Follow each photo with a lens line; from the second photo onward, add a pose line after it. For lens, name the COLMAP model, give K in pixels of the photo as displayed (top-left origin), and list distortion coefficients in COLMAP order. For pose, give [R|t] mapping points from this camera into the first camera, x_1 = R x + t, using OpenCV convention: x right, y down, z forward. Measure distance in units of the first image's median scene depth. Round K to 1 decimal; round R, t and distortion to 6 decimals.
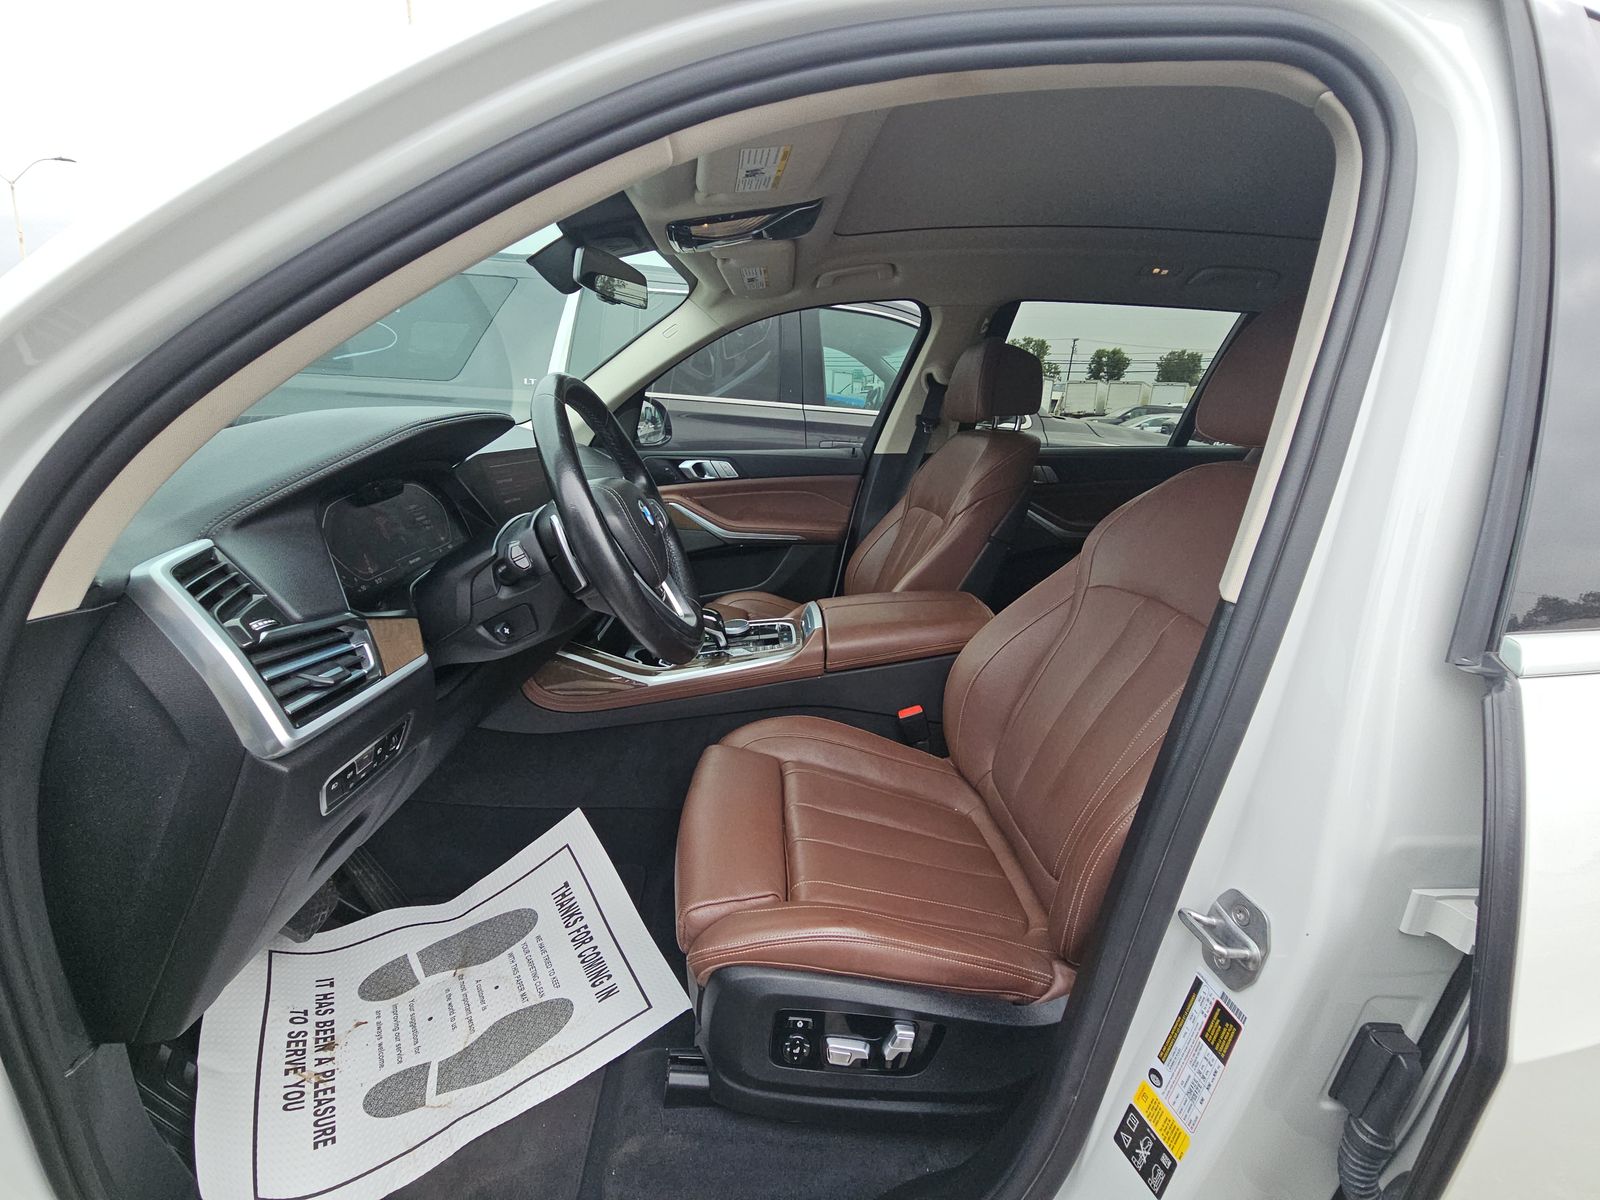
lens RADIAL K [[657.3, 0, 793.3], [0, 657.3, 587.2], [0, 0, 1]] dist [0.016662, -0.015576]
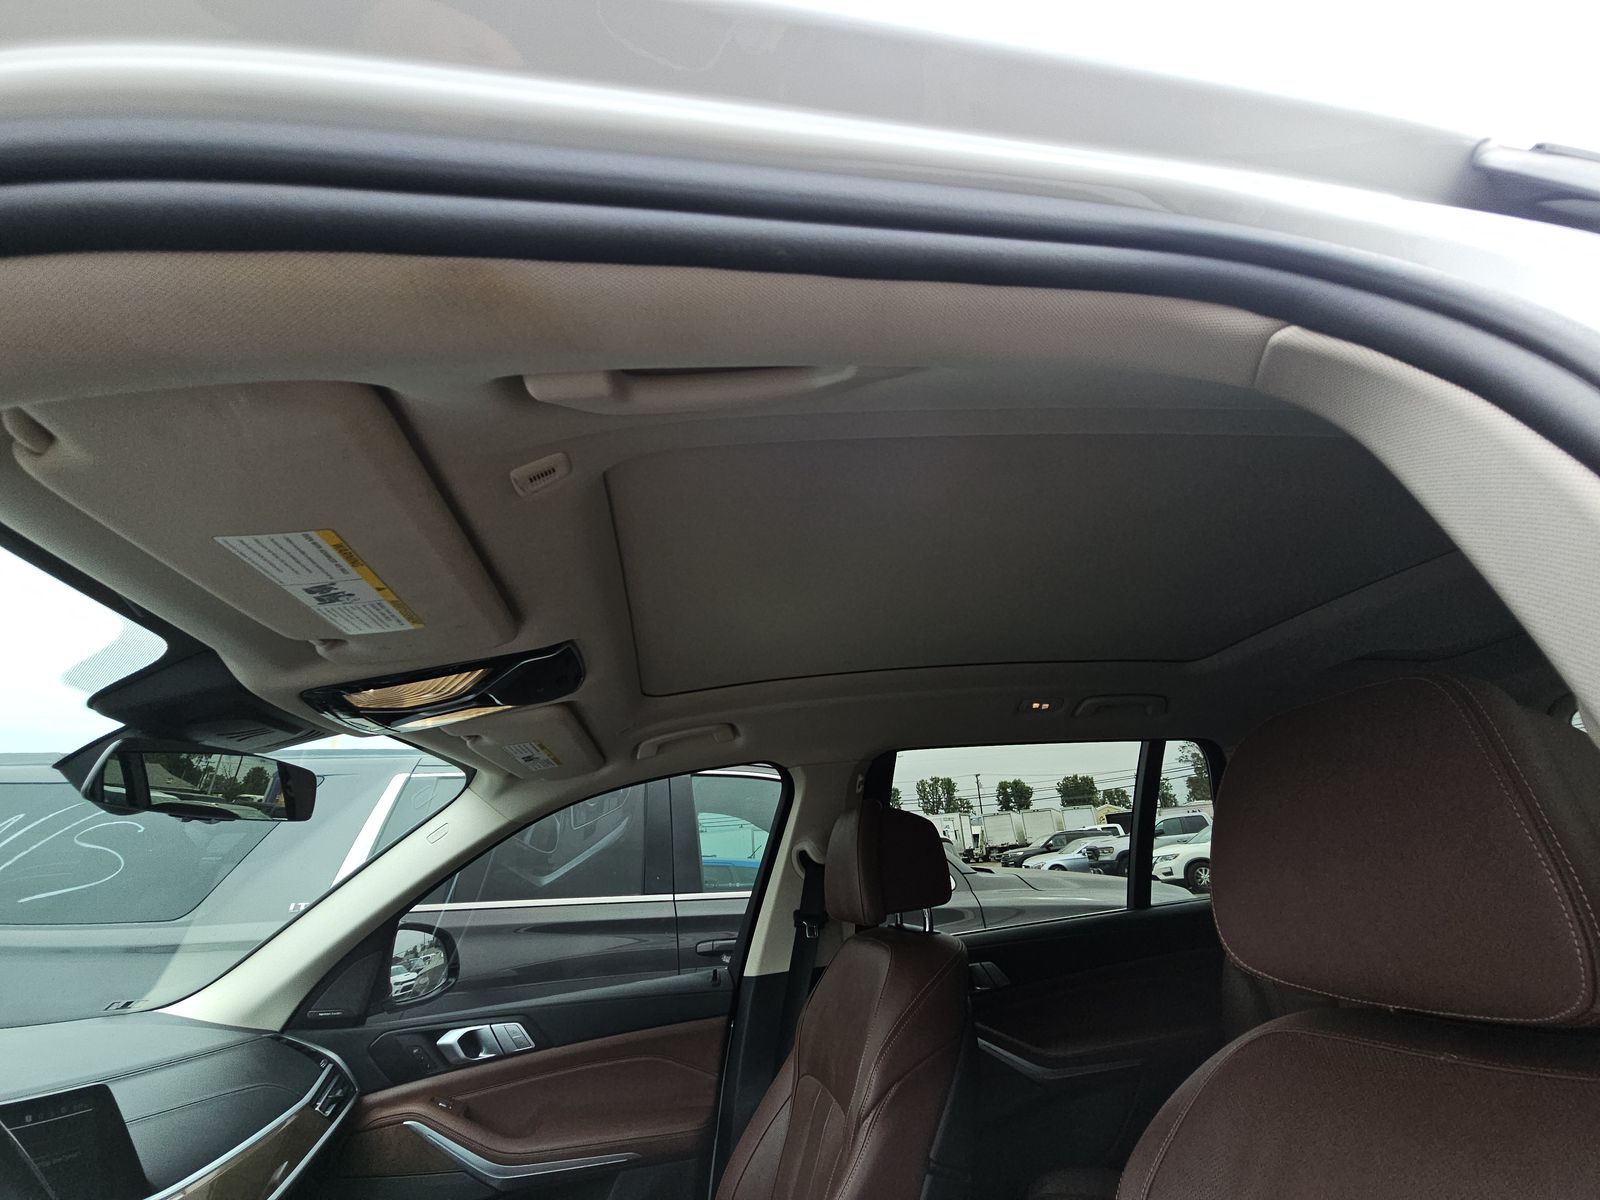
lens RADIAL K [[657.3, 0, 793.3], [0, 657.3, 587.2], [0, 0, 1]] dist [0.016662, -0.015576]
pose [[0.988585, -0.055488, 0.140072, 0.104274], [0.130332, 0.781357, -0.610323, -0.097584], [-0.075581, 0.621613, 0.779670, 0.216205]]
